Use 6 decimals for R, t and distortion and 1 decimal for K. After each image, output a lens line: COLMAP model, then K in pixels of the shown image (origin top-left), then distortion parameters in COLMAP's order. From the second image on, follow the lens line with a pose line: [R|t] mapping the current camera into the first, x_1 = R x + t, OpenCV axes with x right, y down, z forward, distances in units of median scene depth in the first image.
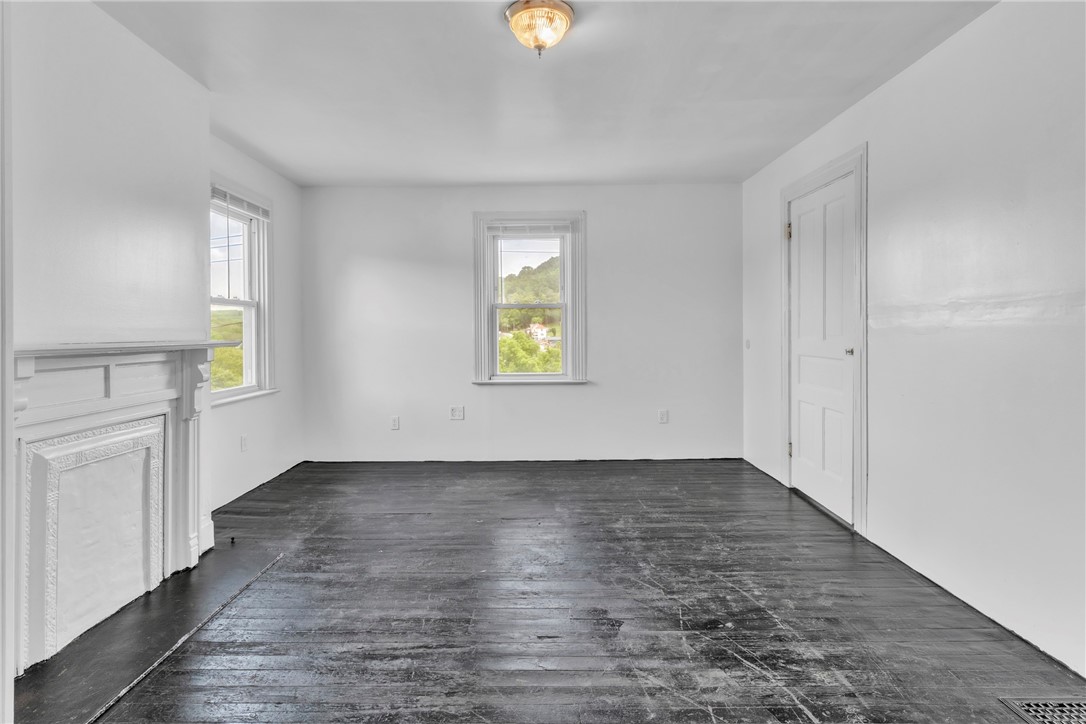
lens RADIAL K [[518.6, 0, 544.2], [0, 518.6, 354.6], [0, 0, 1]] dist [-0.000551, 0.000020]
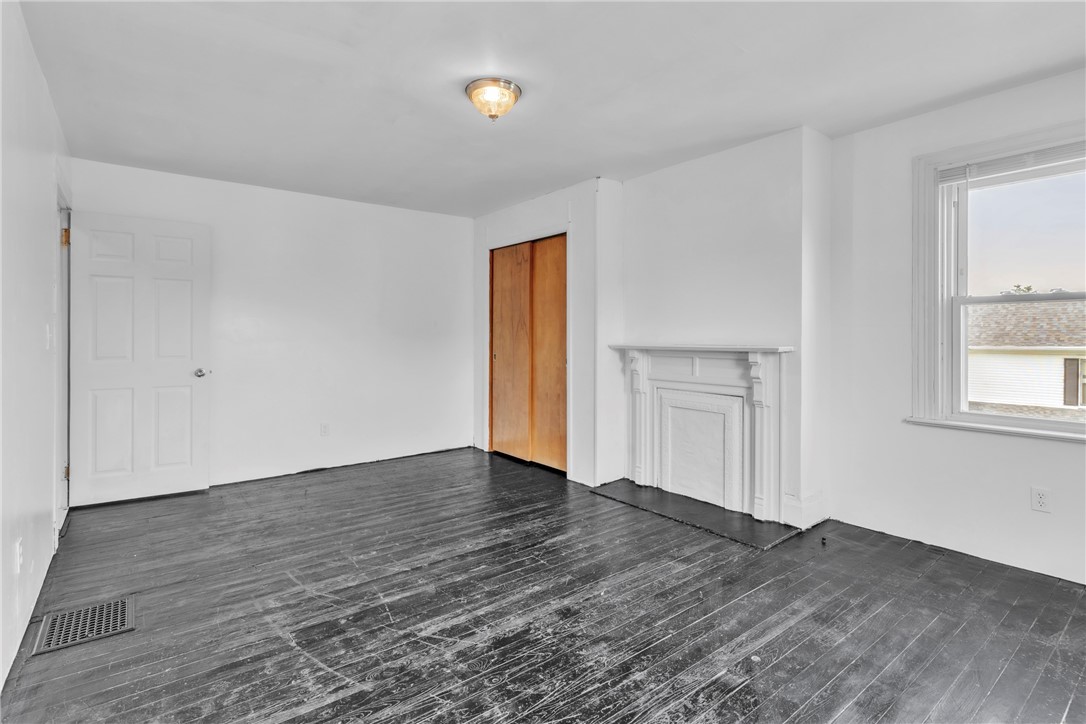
lens RADIAL K [[518.6, 0, 530.9], [0, 518.6, 332.3], [0, 0, 1]] dist [-0.000551, 0.000020]
pose [[-0.790626, -0.002300, -0.612295, 0.596927], [-0.008147, 0.999944, 0.006764, -0.066947], [0.612245, 0.010336, -0.790601, 1.751729]]
